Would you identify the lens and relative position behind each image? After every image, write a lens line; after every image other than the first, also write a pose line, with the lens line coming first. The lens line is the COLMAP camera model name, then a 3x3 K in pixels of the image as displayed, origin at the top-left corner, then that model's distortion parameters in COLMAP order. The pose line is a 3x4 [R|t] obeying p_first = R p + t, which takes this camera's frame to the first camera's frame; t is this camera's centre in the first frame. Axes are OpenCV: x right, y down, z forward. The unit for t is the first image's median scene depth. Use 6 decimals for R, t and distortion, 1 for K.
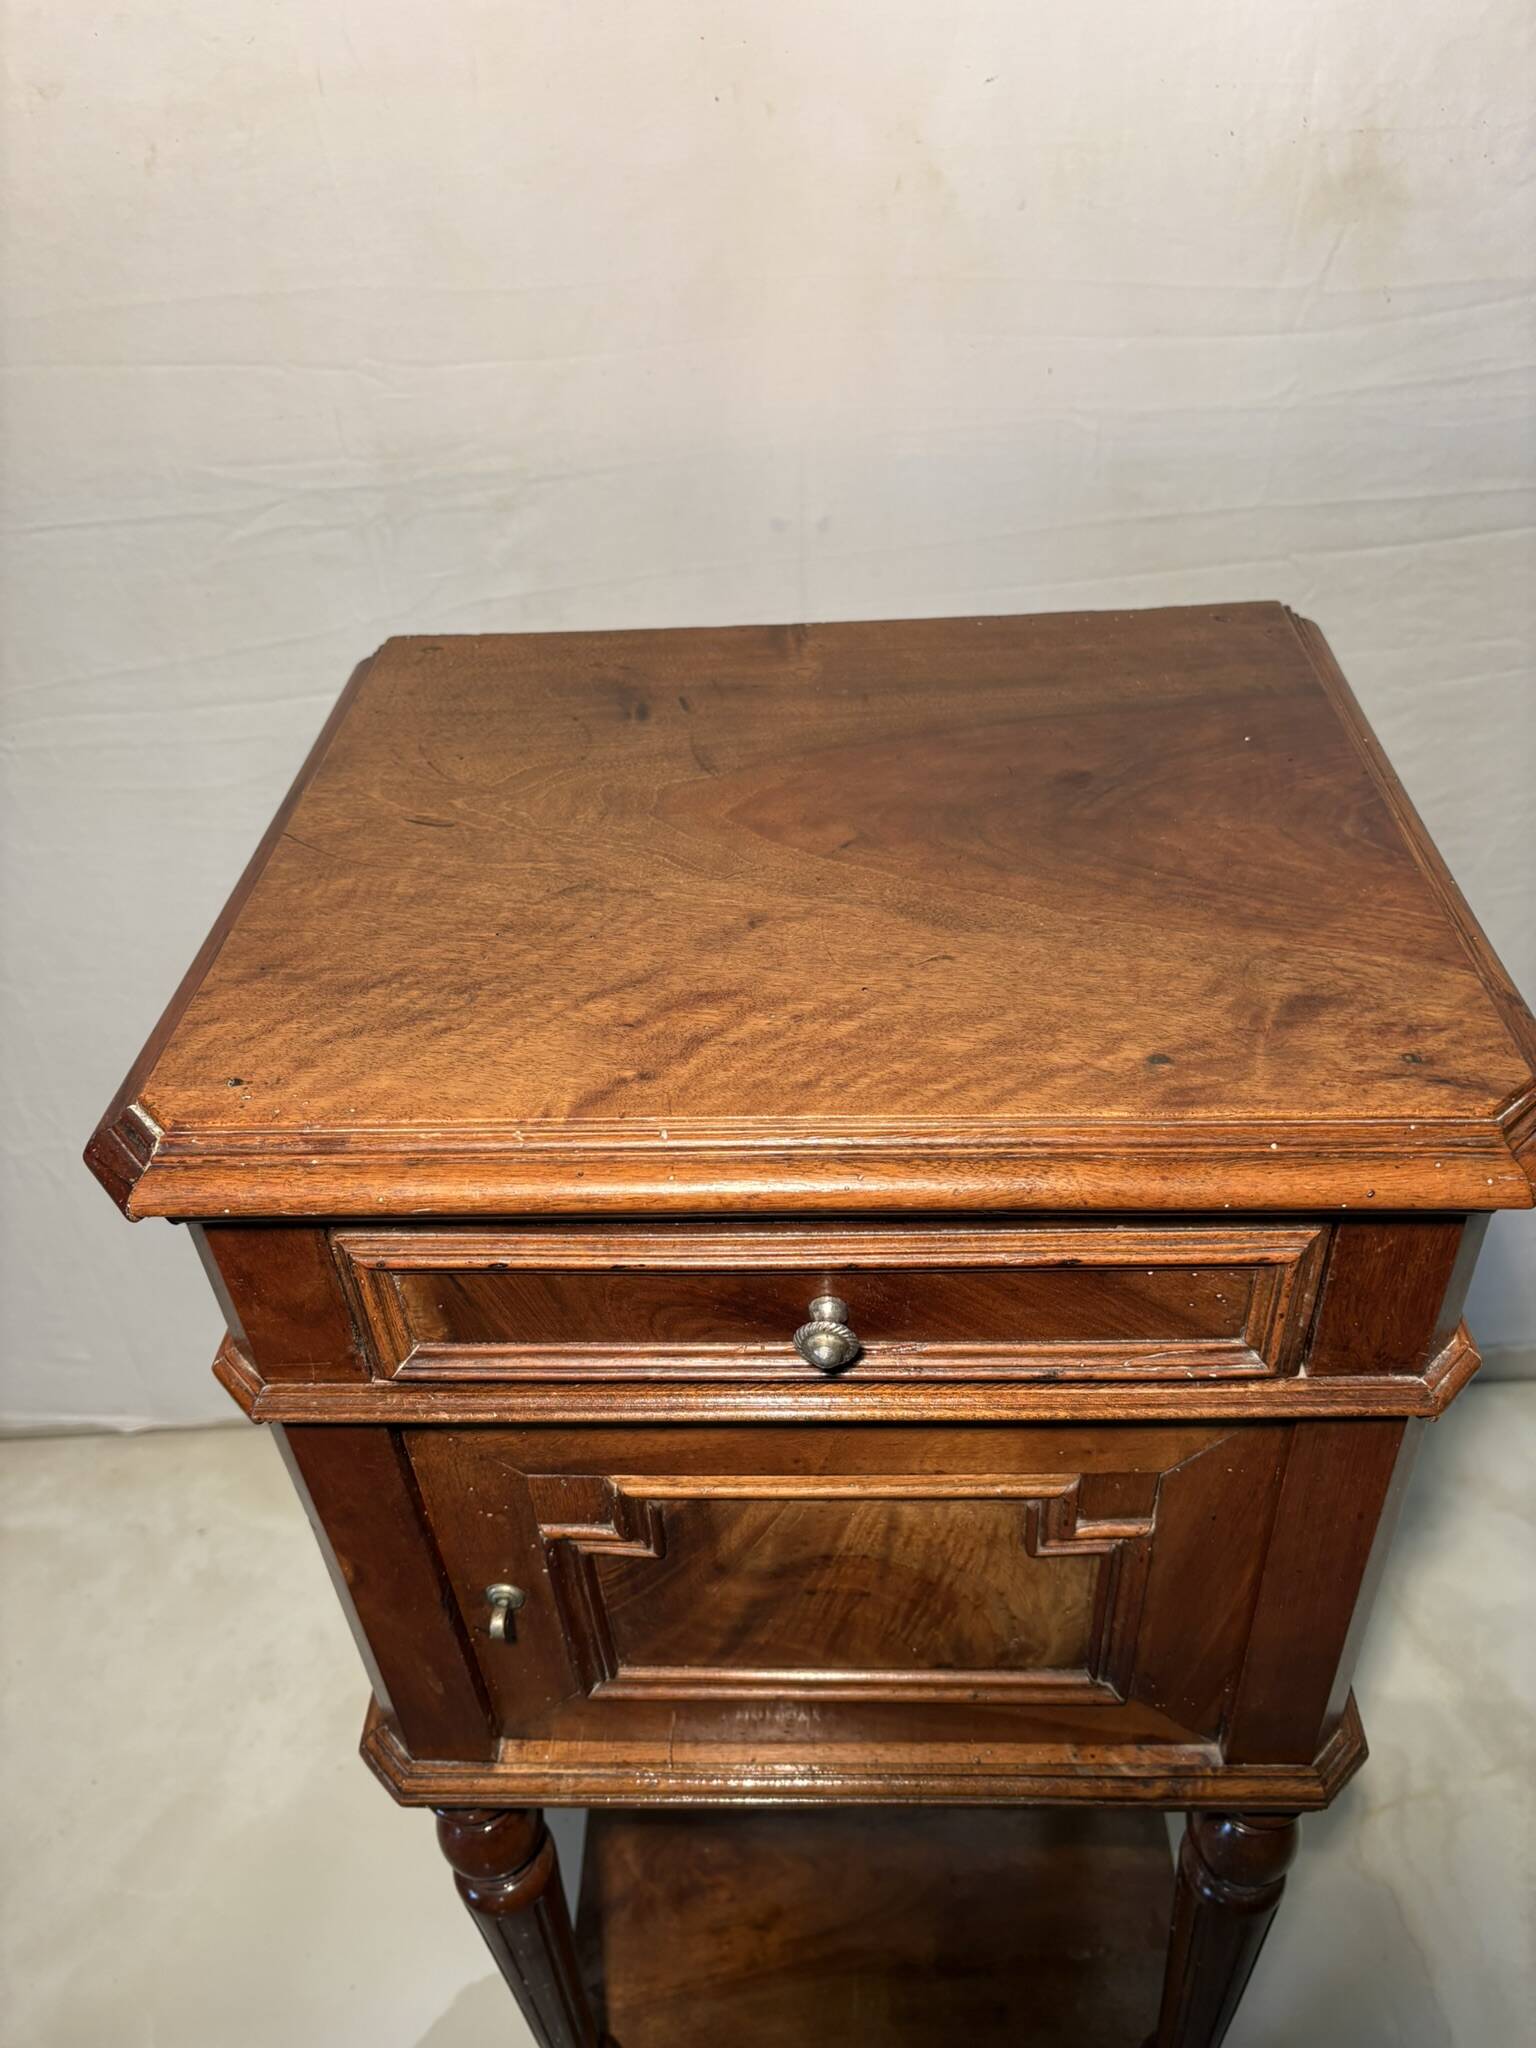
lens RADIAL K [[1601.0, 0, 766.8], [0, 1601.0, 1024.7], [0, 0, 1]] dist [-0.036554, 0.049308]
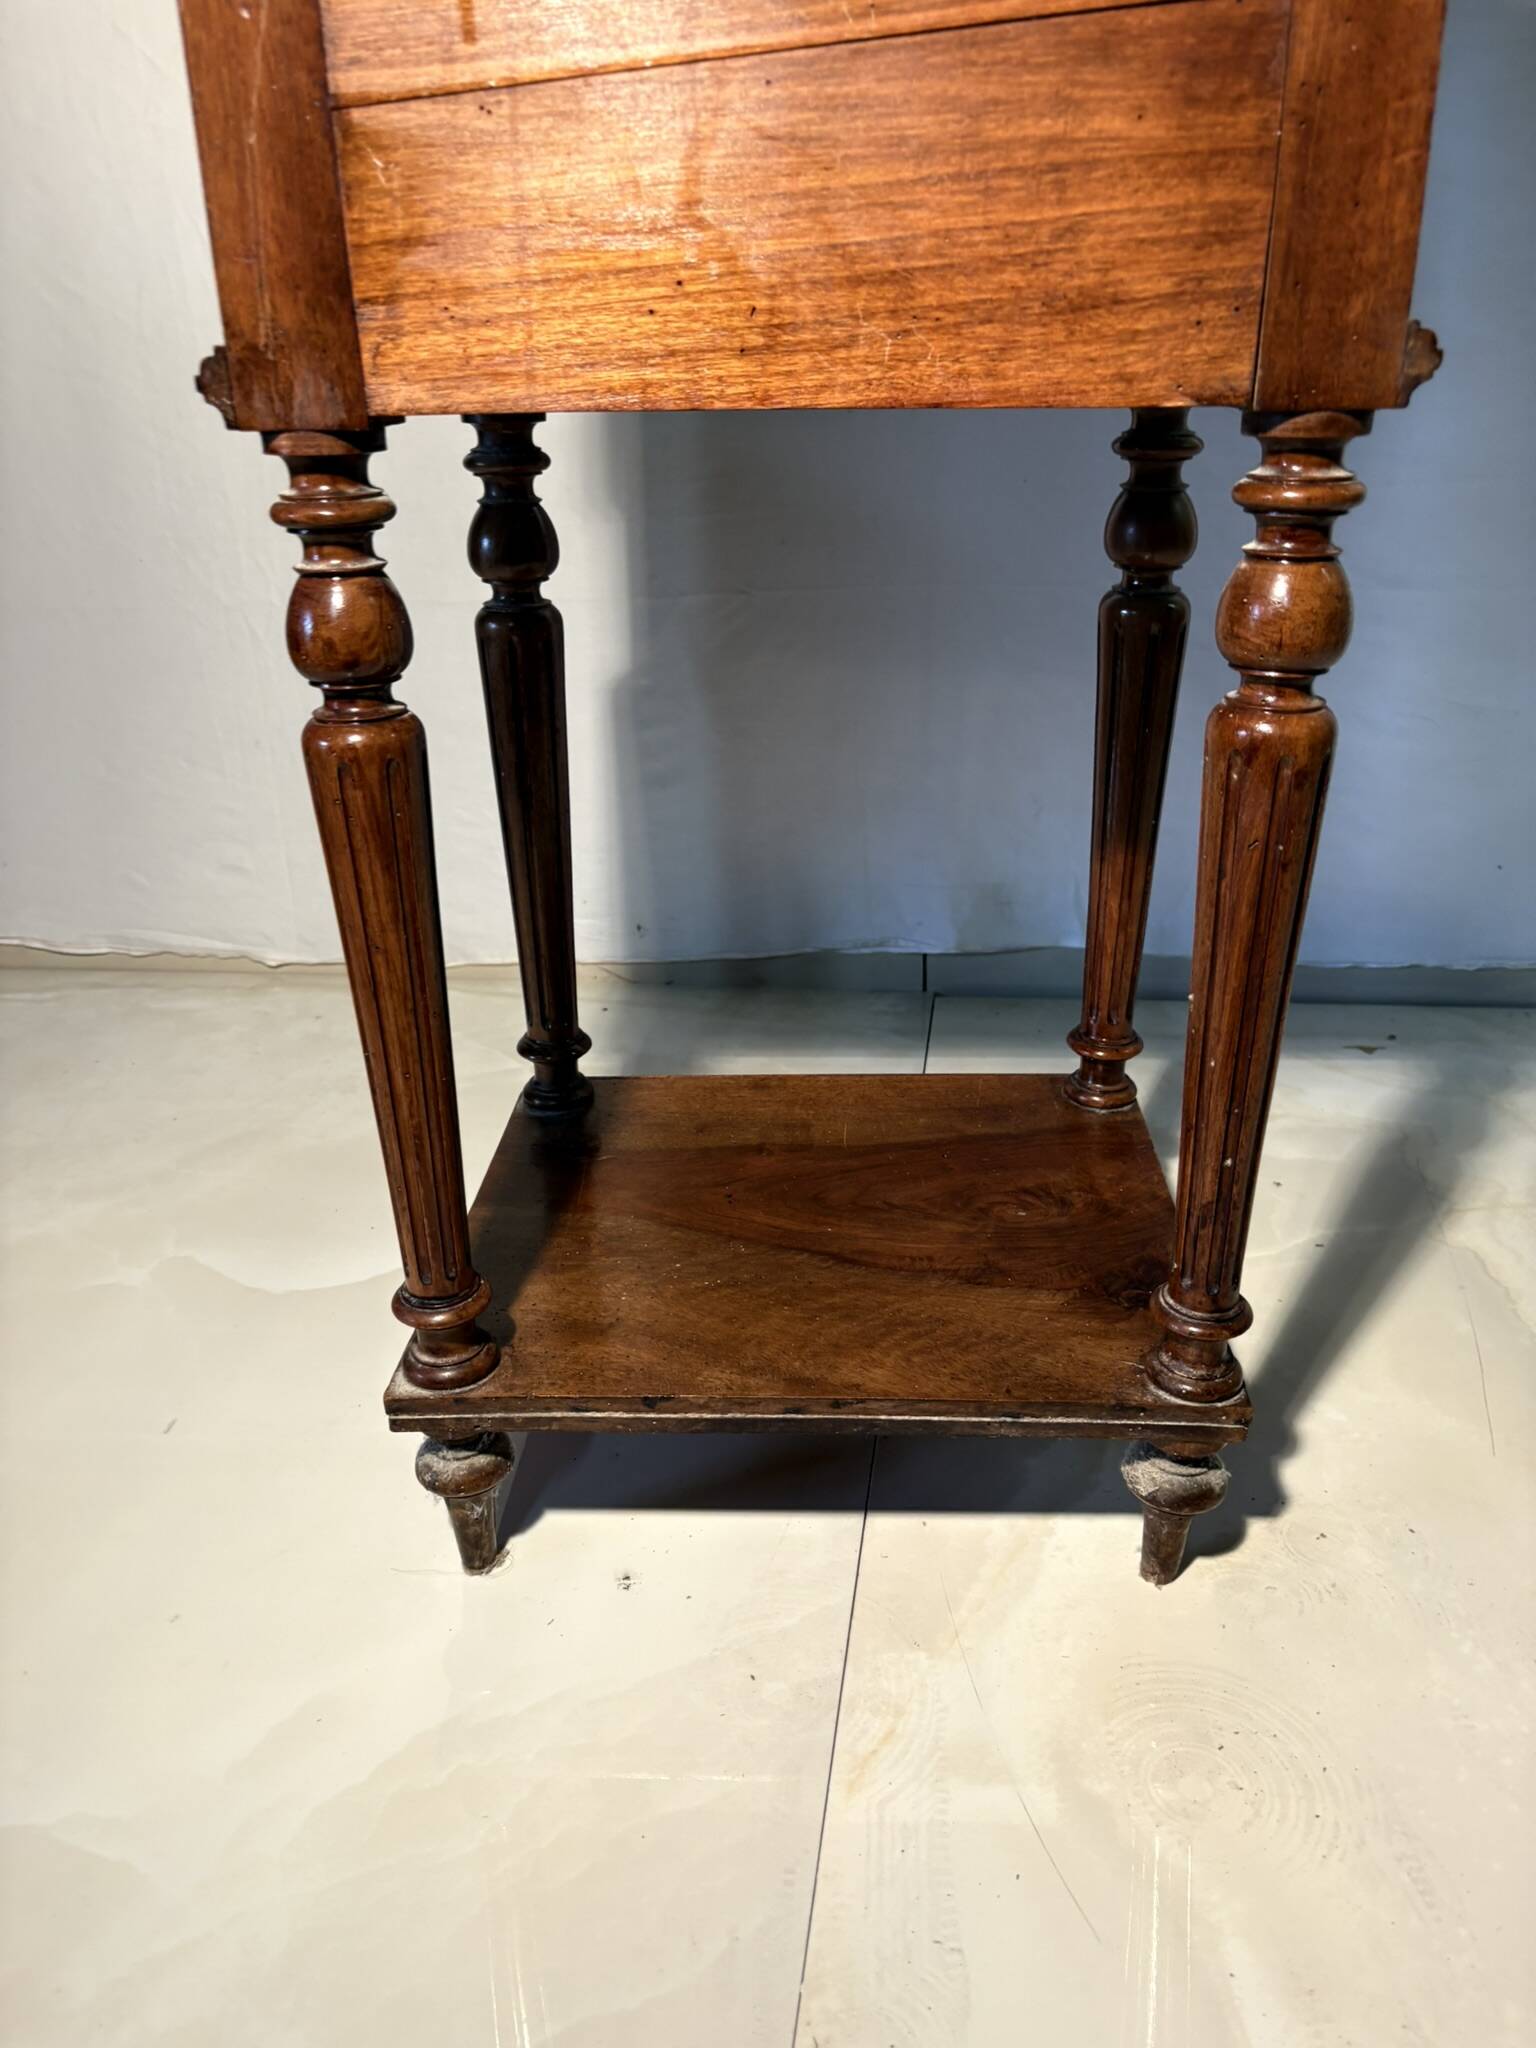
lens RADIAL K [[1568.9, 0, 766.6], [0, 1568.9, 1028.7], [0, 0, 1]] dist [0.019444, -0.012245]
pose [[0.985372, 0.074716, -0.153166, 0.229268], [-0.112136, 0.961052, -0.252596, 1.300280], [0.128328, 0.266076, 0.955372, 0.100254]]
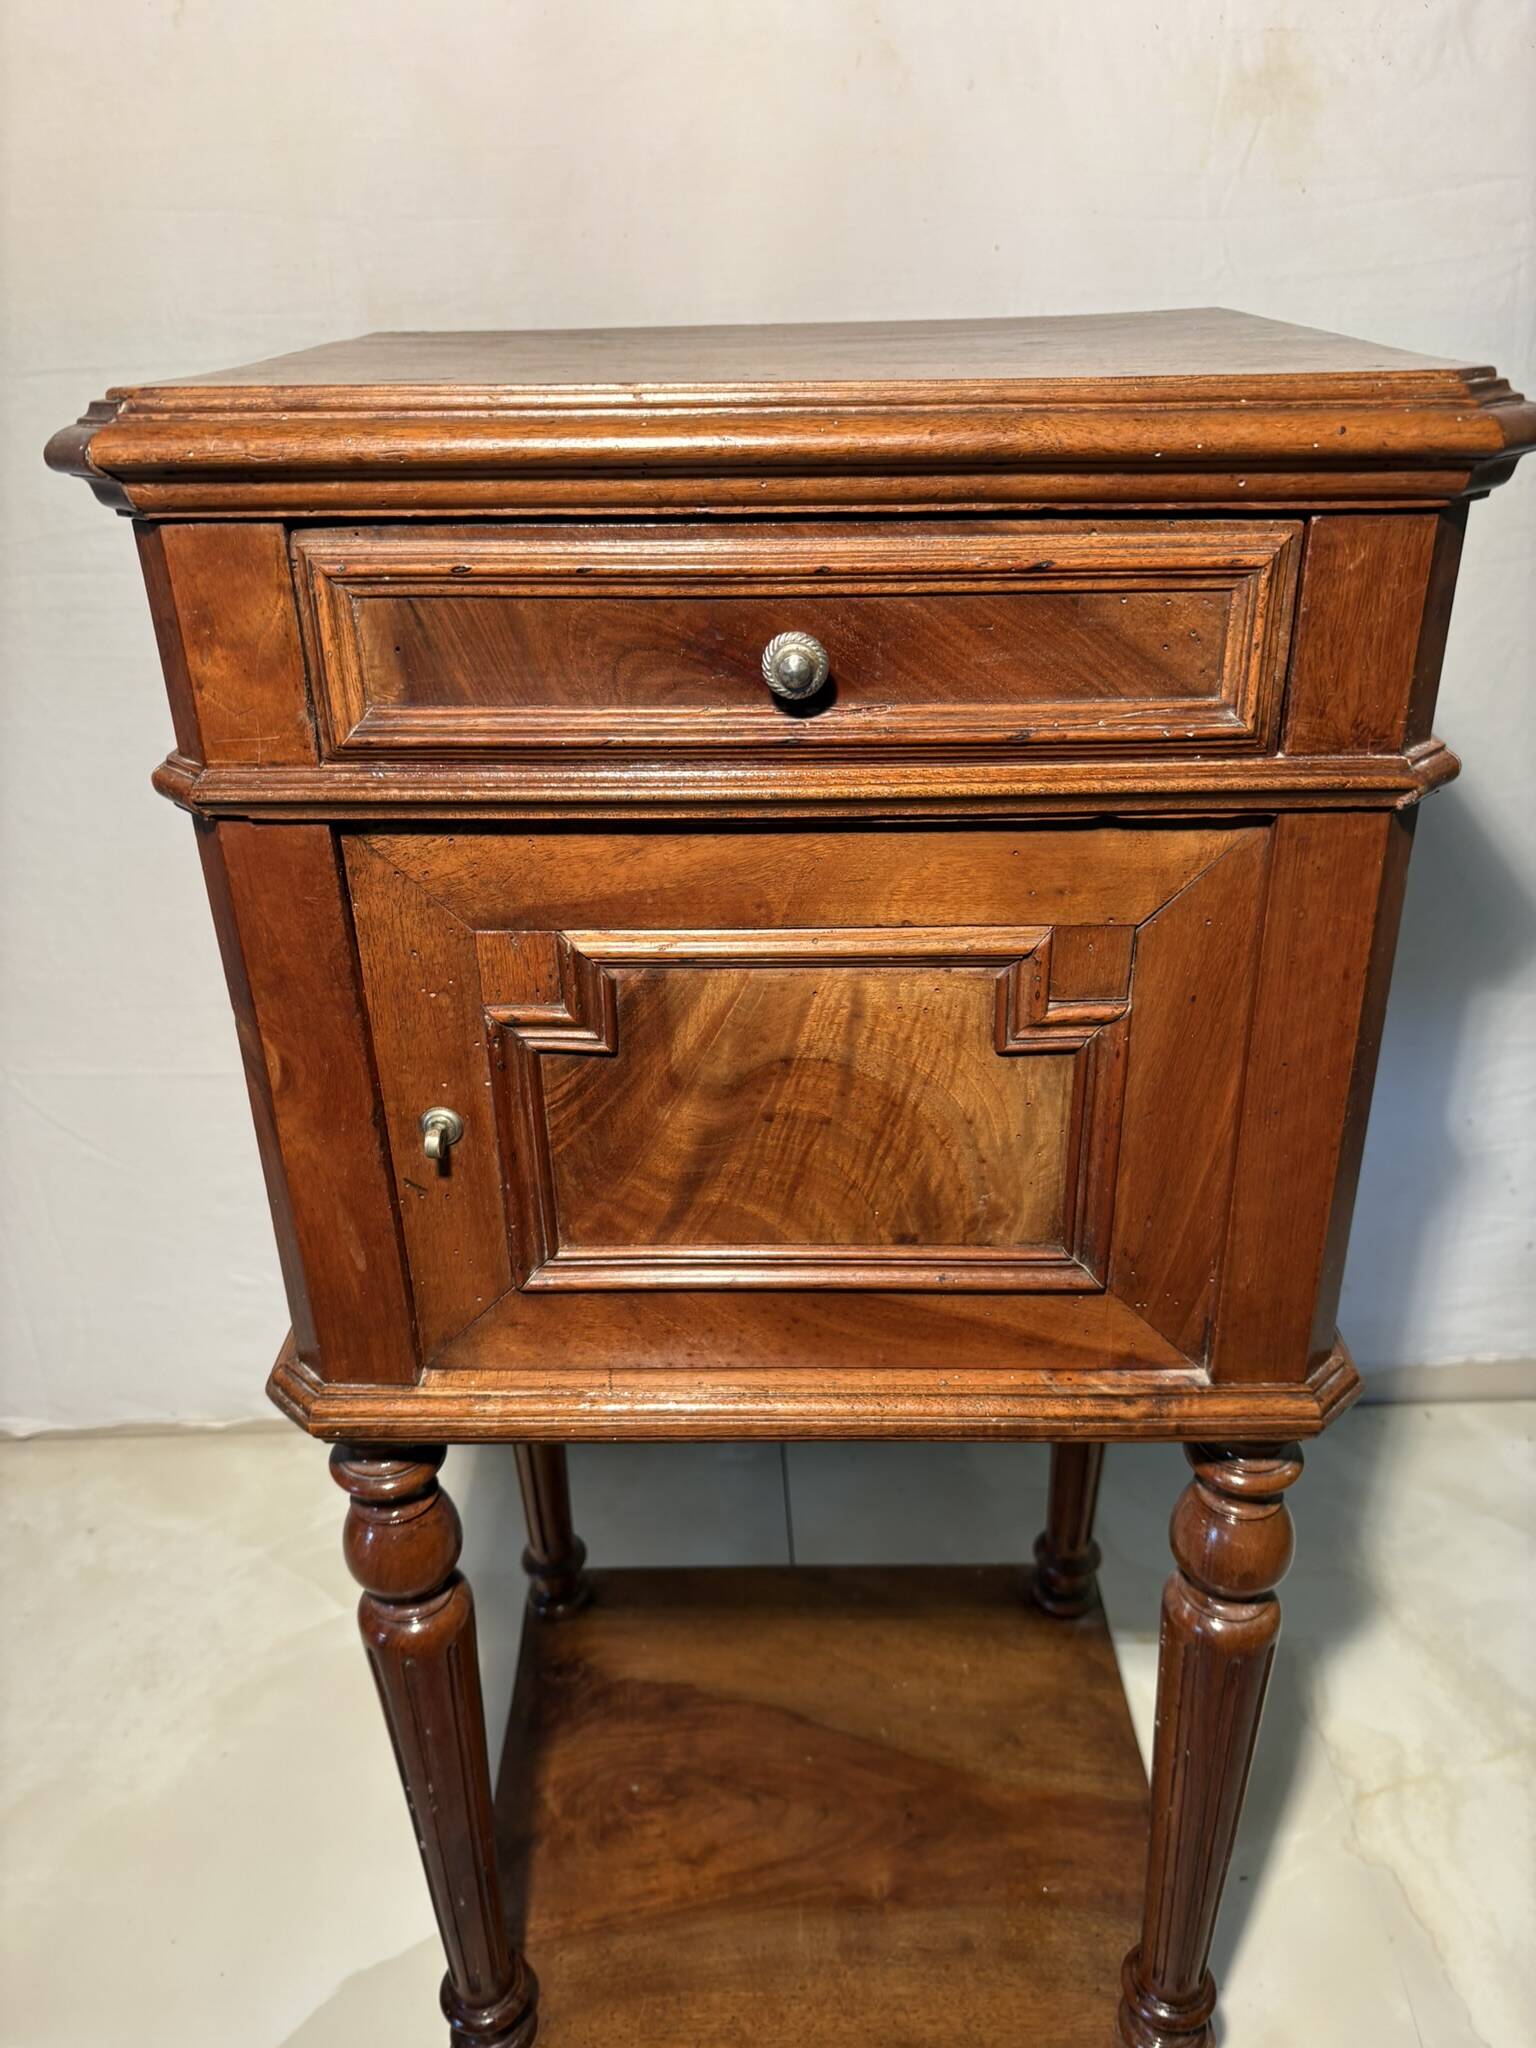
lens RADIAL K [[1571.0, 0, 757.4], [0, 1571.0, 1028.7], [0, 0, 1]] dist [0.037623, -0.053074]
pose [[0.999322, 0.021355, 0.029976, -0.007656], [-0.015283, 0.981693, -0.189854, 0.472887], [-0.033481, 0.189267, 0.981355, 0.076275]]
